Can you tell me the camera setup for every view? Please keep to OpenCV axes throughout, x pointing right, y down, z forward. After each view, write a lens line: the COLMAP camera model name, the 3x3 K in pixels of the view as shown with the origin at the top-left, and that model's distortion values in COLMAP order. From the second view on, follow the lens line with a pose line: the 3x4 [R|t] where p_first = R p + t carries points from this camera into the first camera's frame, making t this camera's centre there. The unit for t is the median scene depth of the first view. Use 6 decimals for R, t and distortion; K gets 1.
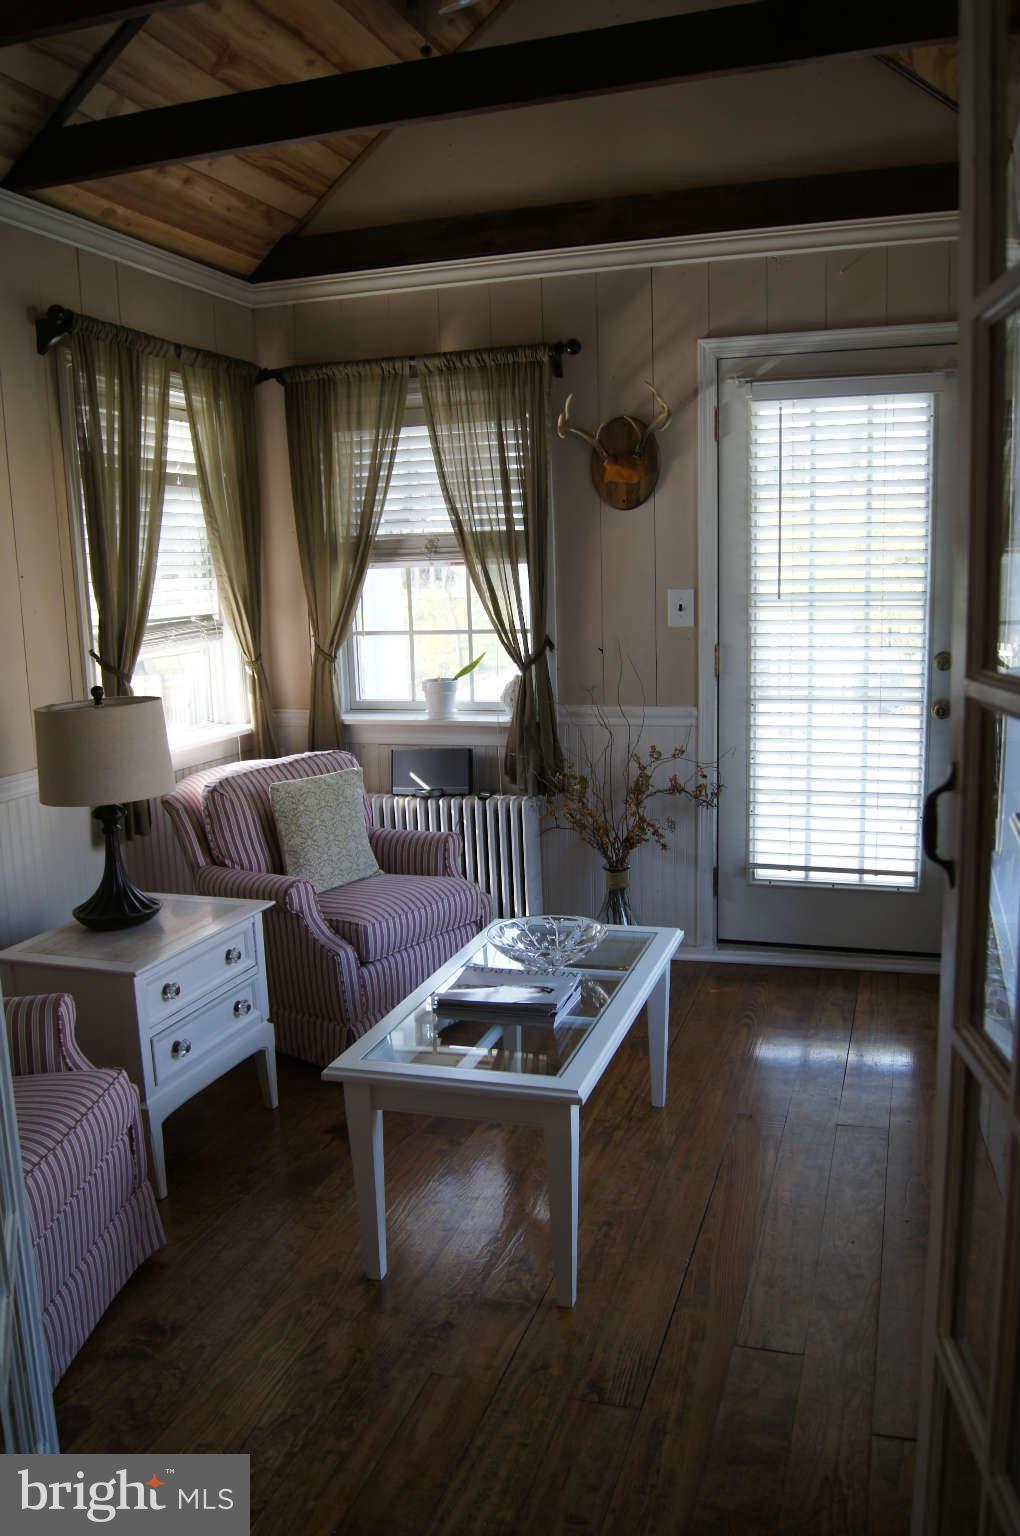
lens RADIAL K [[1227.9, 0, 540.9], [0, 1227.9, 764.6], [0, 0, 1]] dist [-0.079611, 0.012986]
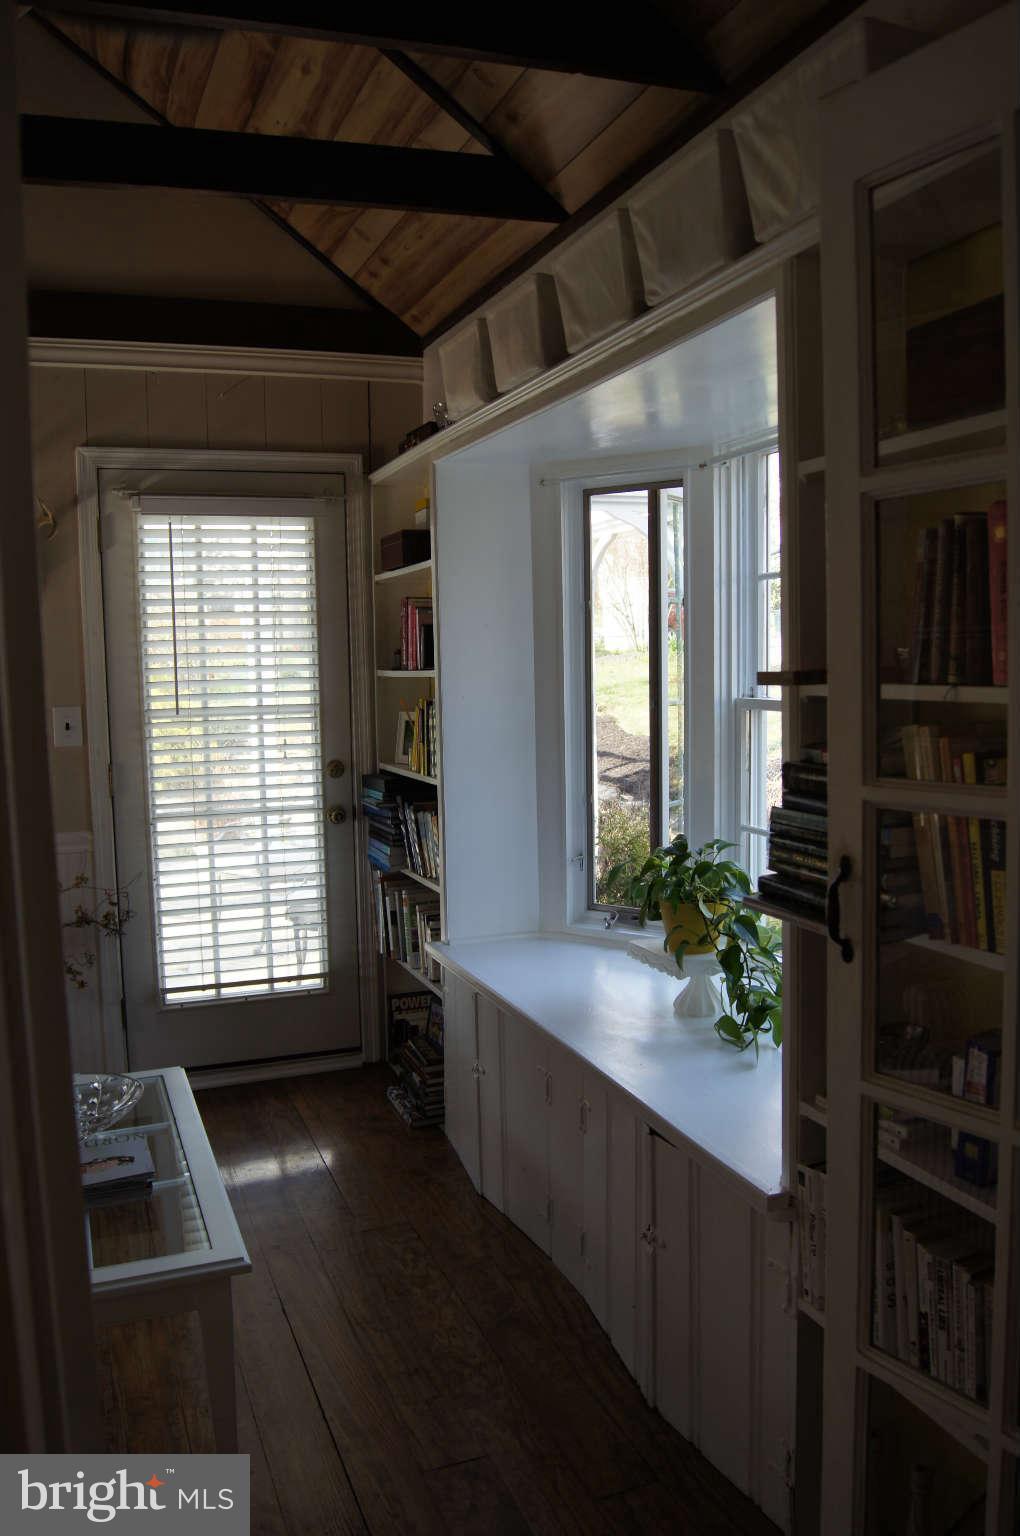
lens RADIAL K [[1226.4, 0, 511.7], [0, 1226.4, 788.3], [0, 0, 1]] dist [-0.077240, 0.005349]
pose [[0.787943, -0.054266, 0.613352, -0.196217], [0.101973, 0.993854, -0.043068, -0.007043], [-0.607245, 0.096480, 0.788635, 0.068443]]
